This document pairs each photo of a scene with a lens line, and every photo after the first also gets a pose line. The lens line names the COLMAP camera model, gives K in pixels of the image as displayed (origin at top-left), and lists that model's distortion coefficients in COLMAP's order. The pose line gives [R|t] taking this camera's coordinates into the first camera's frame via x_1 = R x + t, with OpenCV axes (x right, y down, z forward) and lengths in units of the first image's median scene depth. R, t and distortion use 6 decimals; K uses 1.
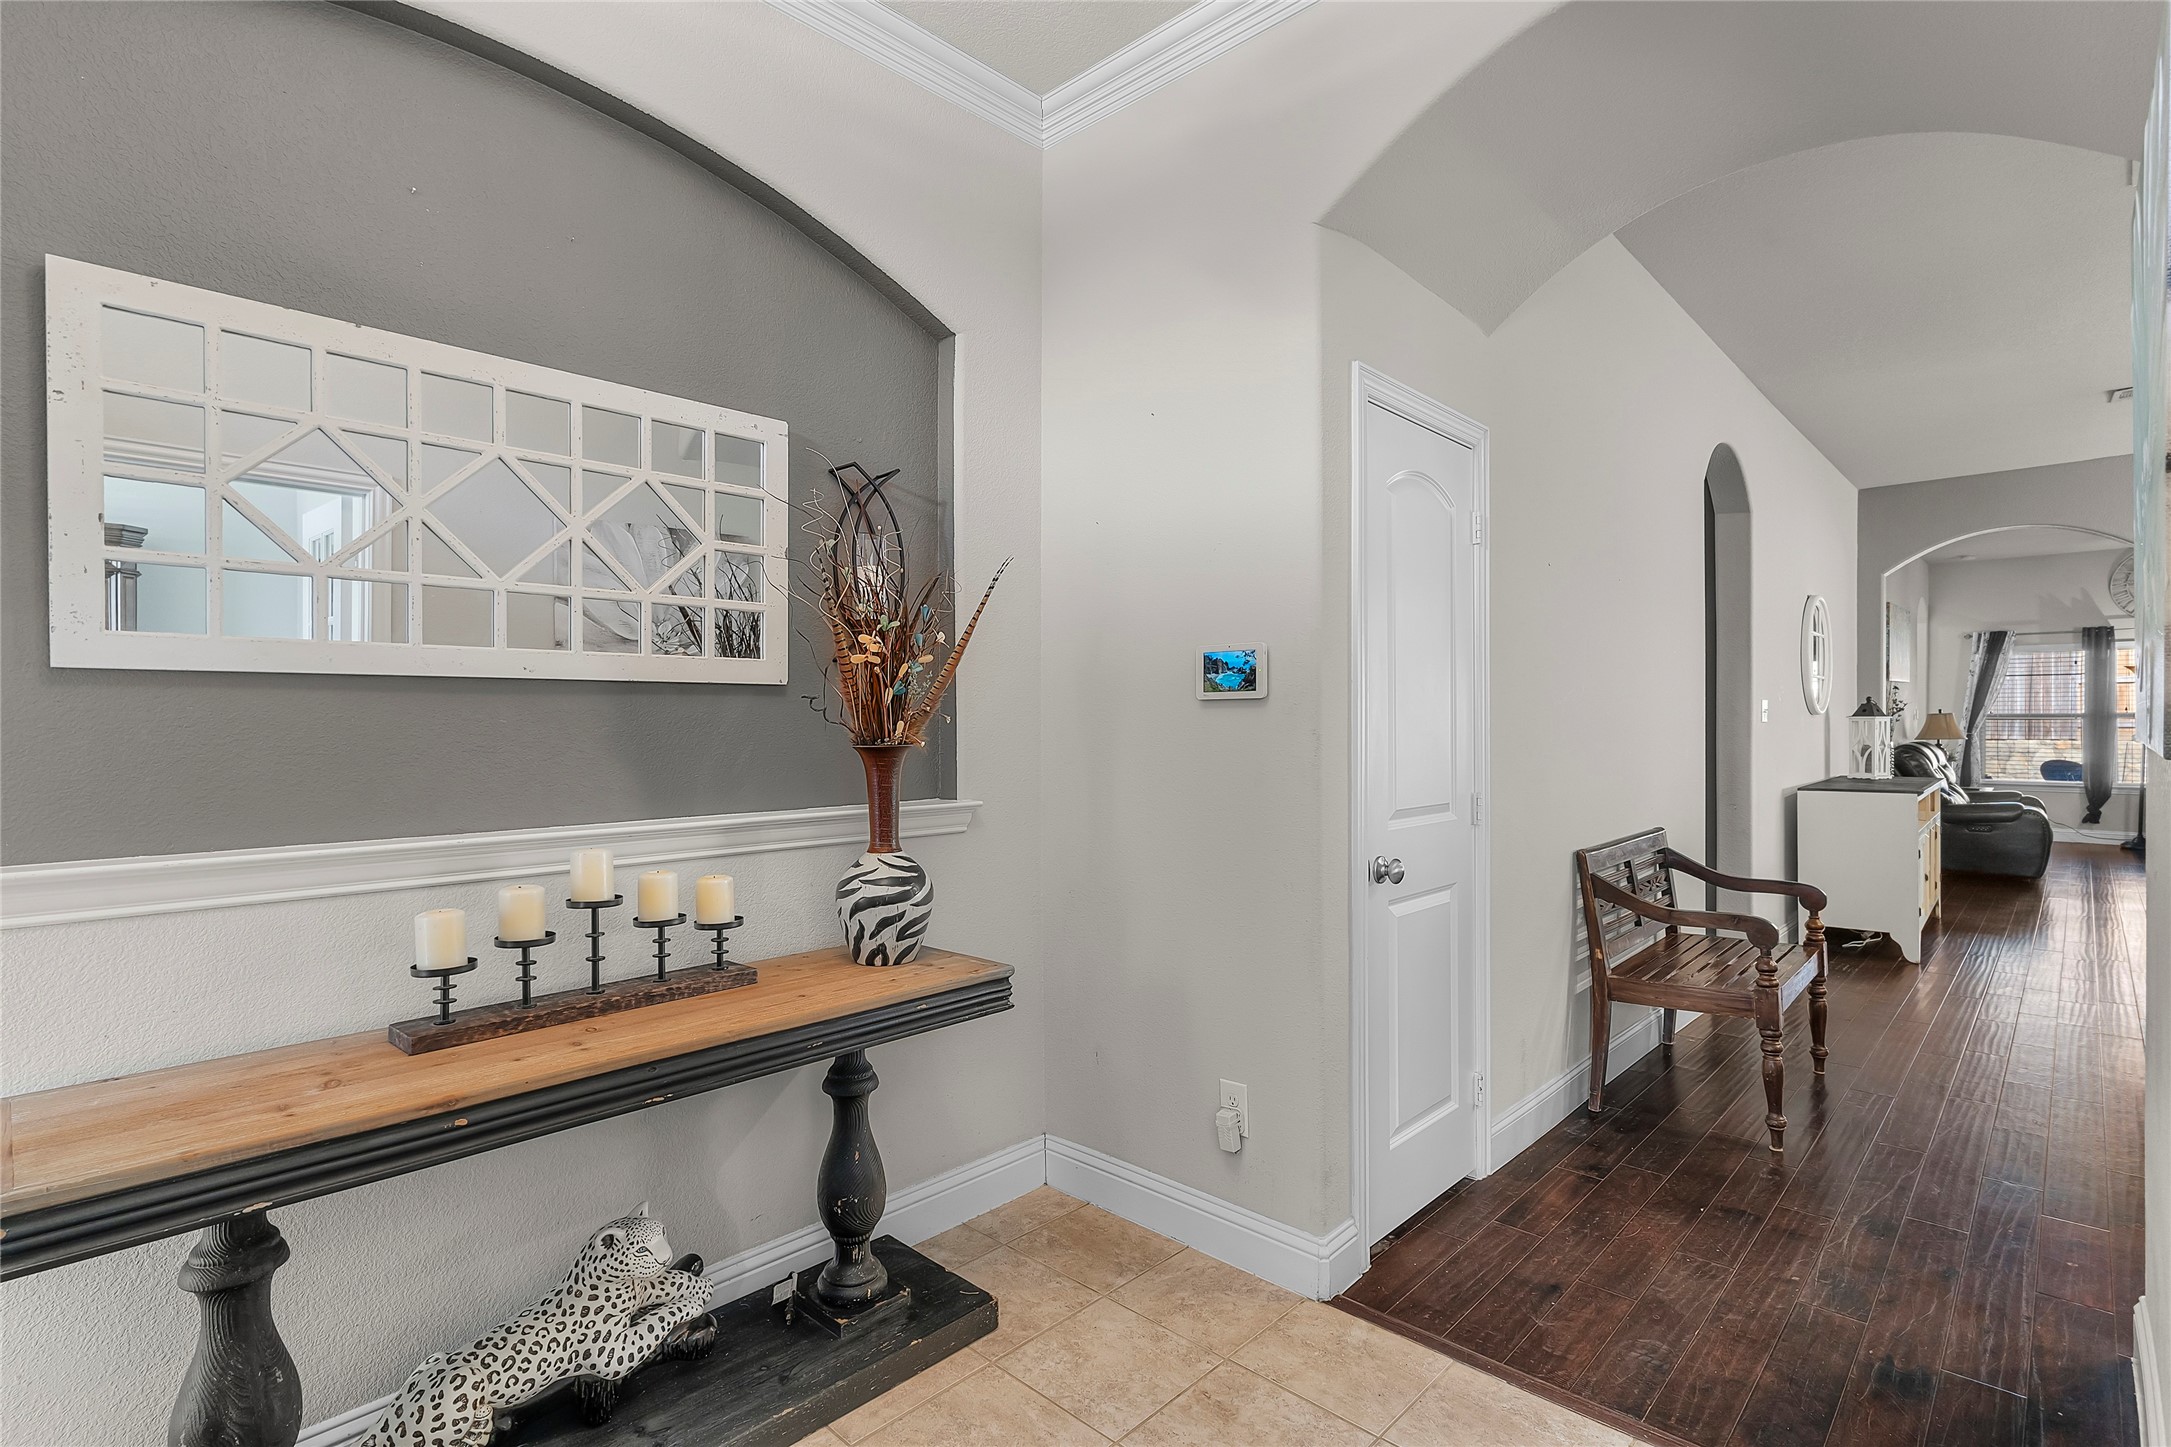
lens RADIAL K [[1042.6, 0, 1082.1], [0, 1042.6, 734.2], [0, 0, 1]] dist [0.004160, 0.001216]
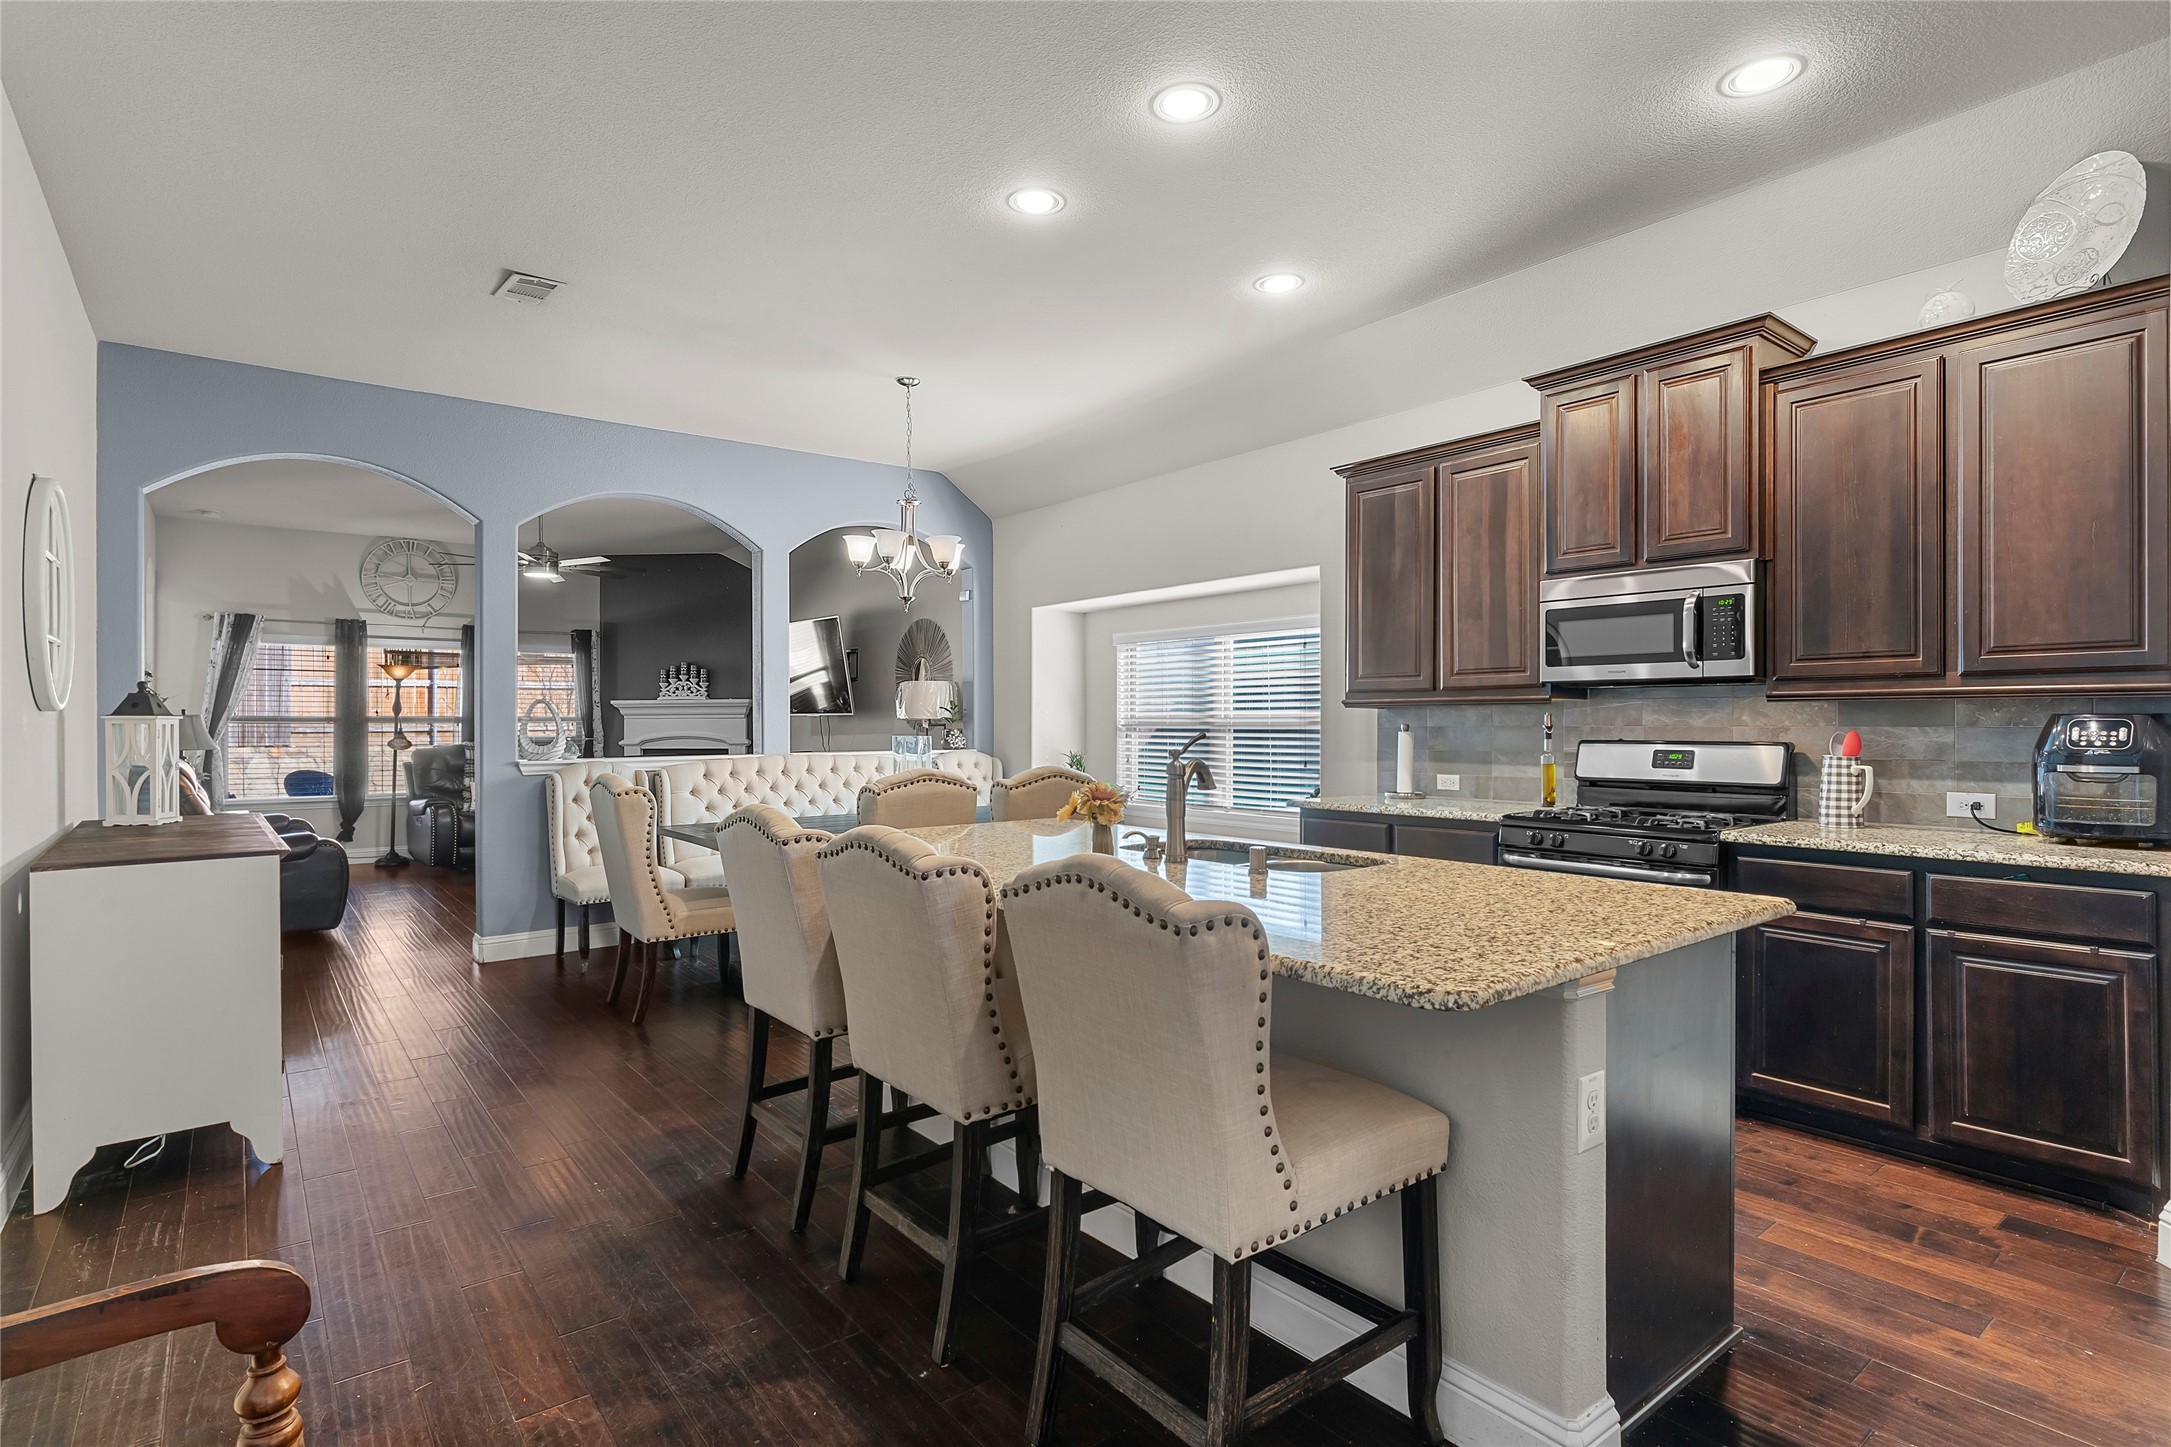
lens RADIAL K [[1078.1, 0, 1081.2], [0, 1078.1, 721.2], [0, 0, 1]] dist [-0.001132, 0.000868]
pose [[0.139747, 0.007188, 0.990161, 0.206768], [0.009469, 0.999918, -0.008595, -0.003727], [-0.990142, 0.010577, 0.139667, 0.352217]]
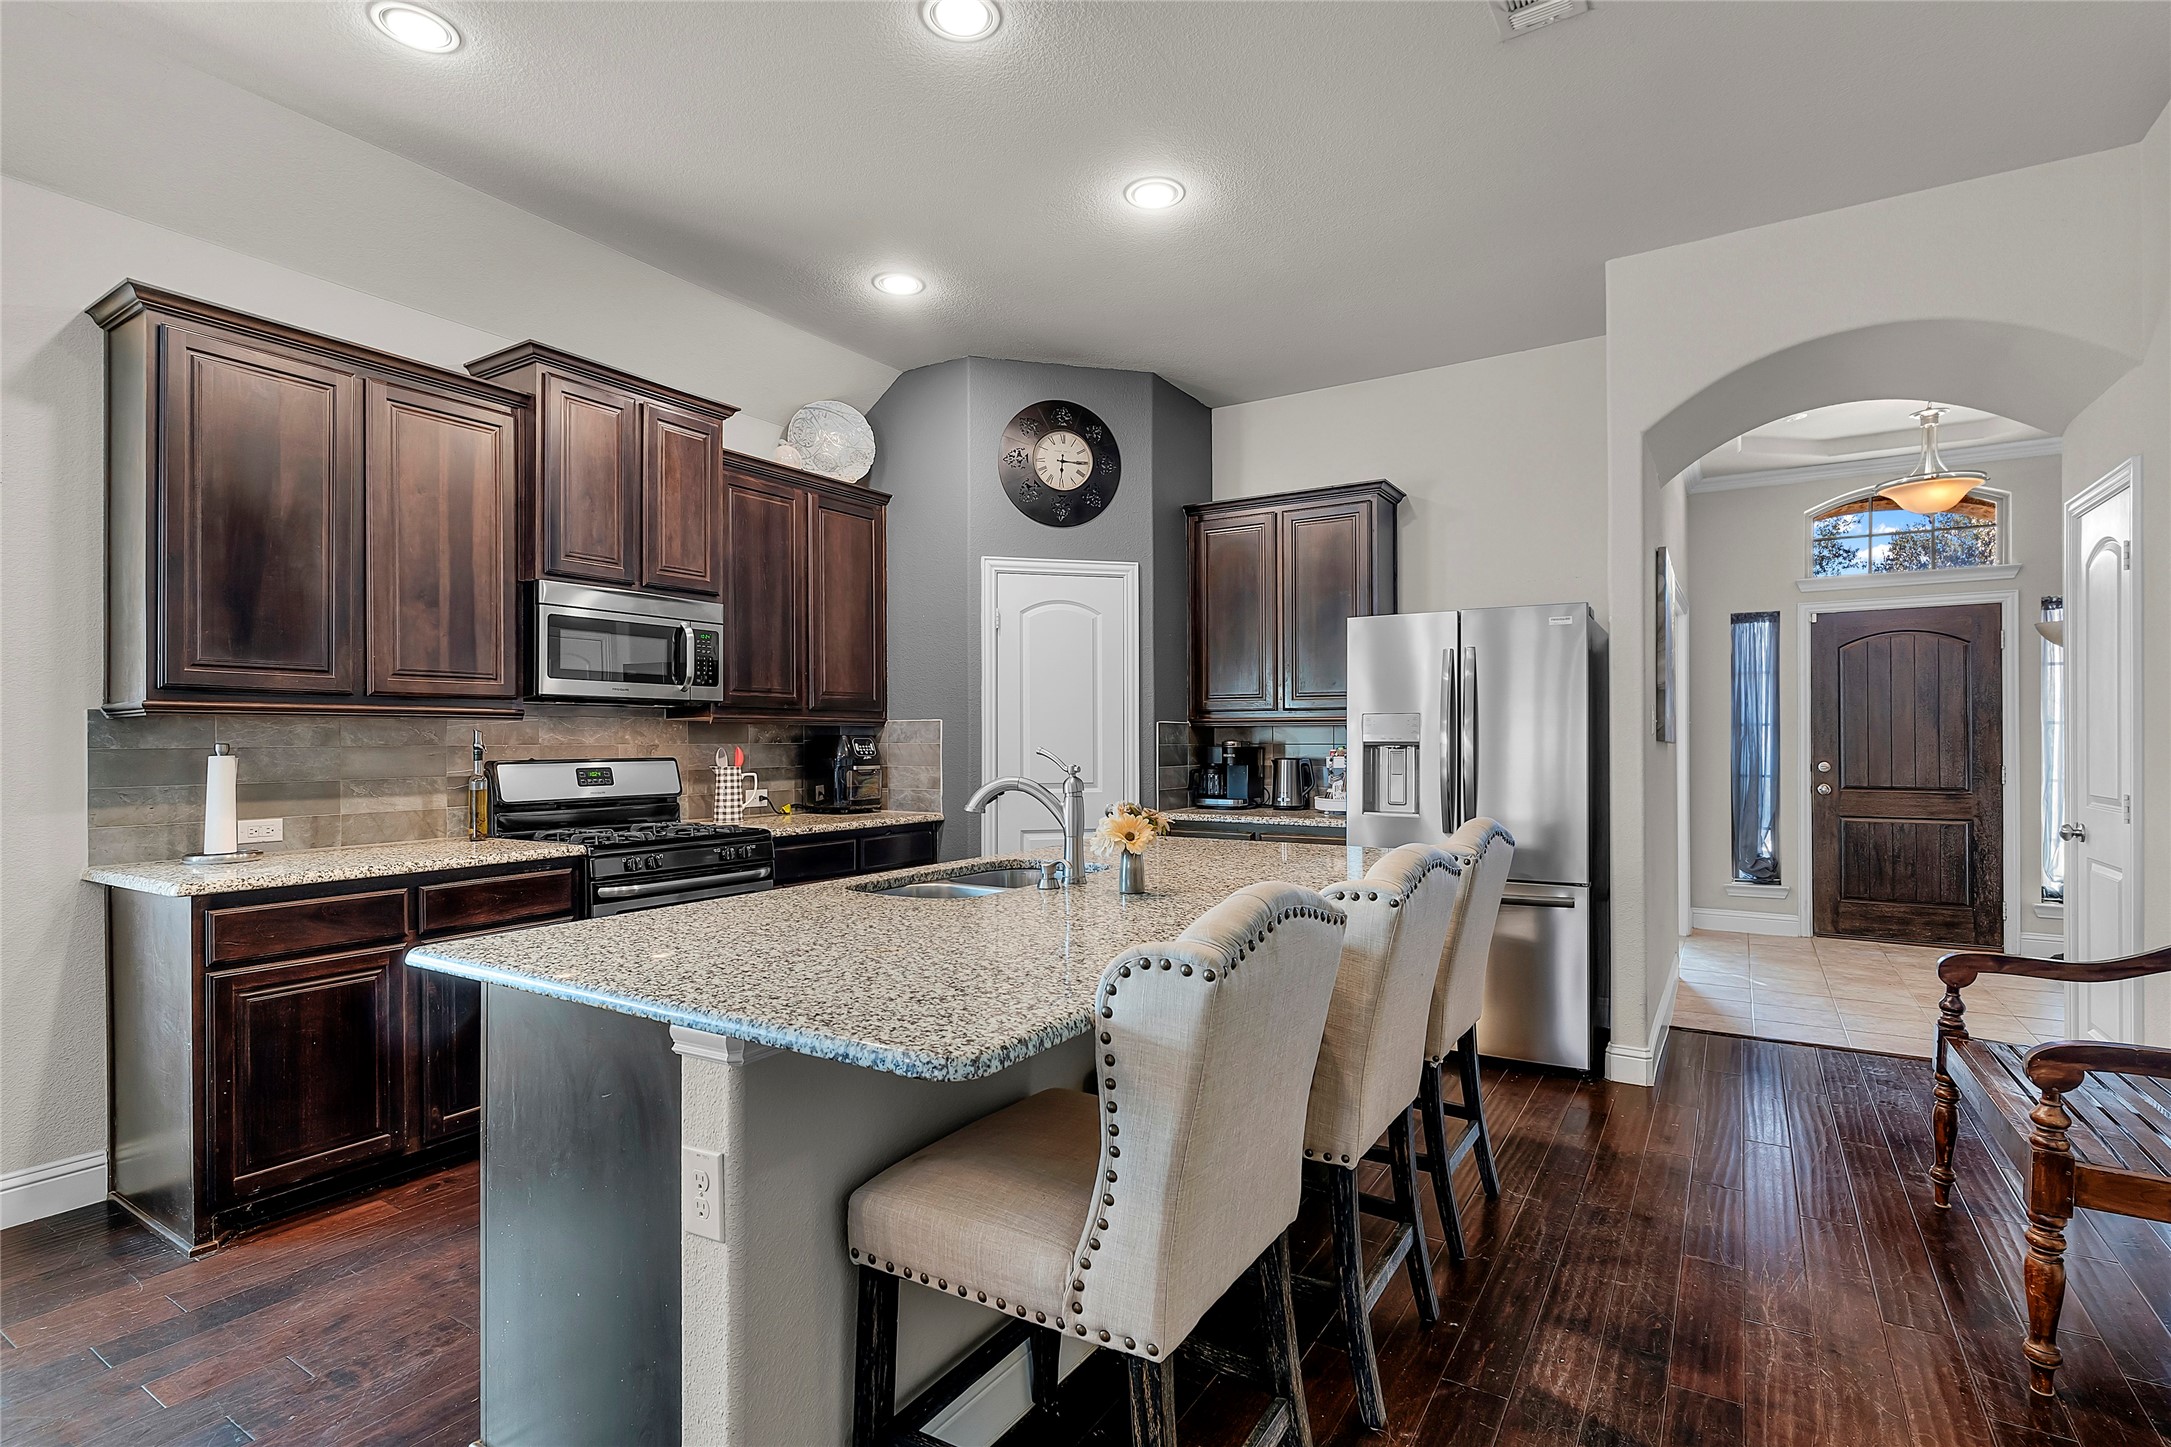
lens RADIAL K [[1042.6, 0, 1082.1], [0, 1042.6, 734.2], [0, 0, 1]] dist [0.004160, 0.001216]
pose [[-0.980252, 0.008776, -0.197560, 0.617955], [0.008295, 0.999960, 0.003262, -0.007719], [0.197581, 0.001558, -0.980285, 0.686918]]
